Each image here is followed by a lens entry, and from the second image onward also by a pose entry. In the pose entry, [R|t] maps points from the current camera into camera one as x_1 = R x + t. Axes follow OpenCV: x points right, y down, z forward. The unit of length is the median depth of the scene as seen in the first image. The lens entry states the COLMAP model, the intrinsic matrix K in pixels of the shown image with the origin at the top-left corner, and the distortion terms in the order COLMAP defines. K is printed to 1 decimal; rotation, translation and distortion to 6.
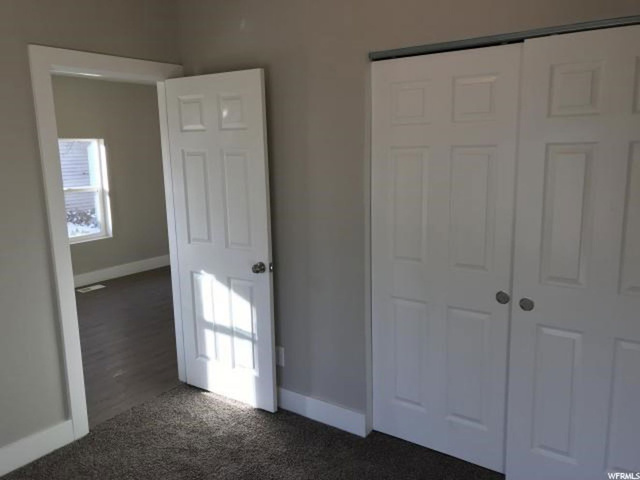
lens RADIAL K [[517.7, 0, 320.0], [0, 517.7, 240.0], [0, 0, 1]] dist [-0.002512, 0.007801]
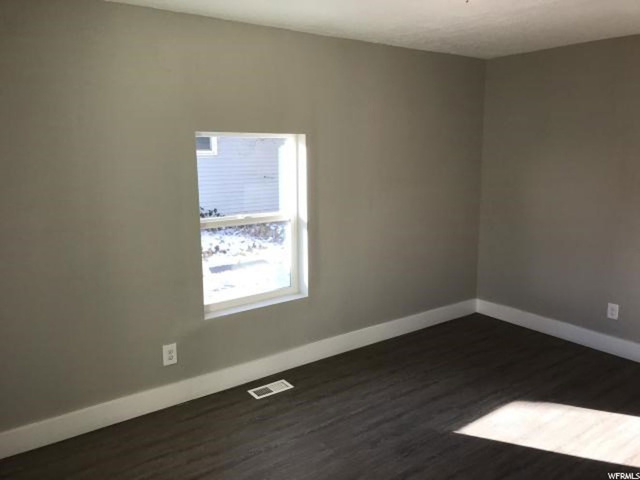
lens RADIAL K [[517.7, 0, 320.0], [0, 517.7, 240.0], [0, 0, 1]] dist [-0.002512, 0.007801]
pose [[0.950704, 0.056621, -0.304886, -0.188969], [-0.056264, 0.998366, 0.009964, -0.071567], [0.304952, 0.007681, 0.952337, 0.391424]]
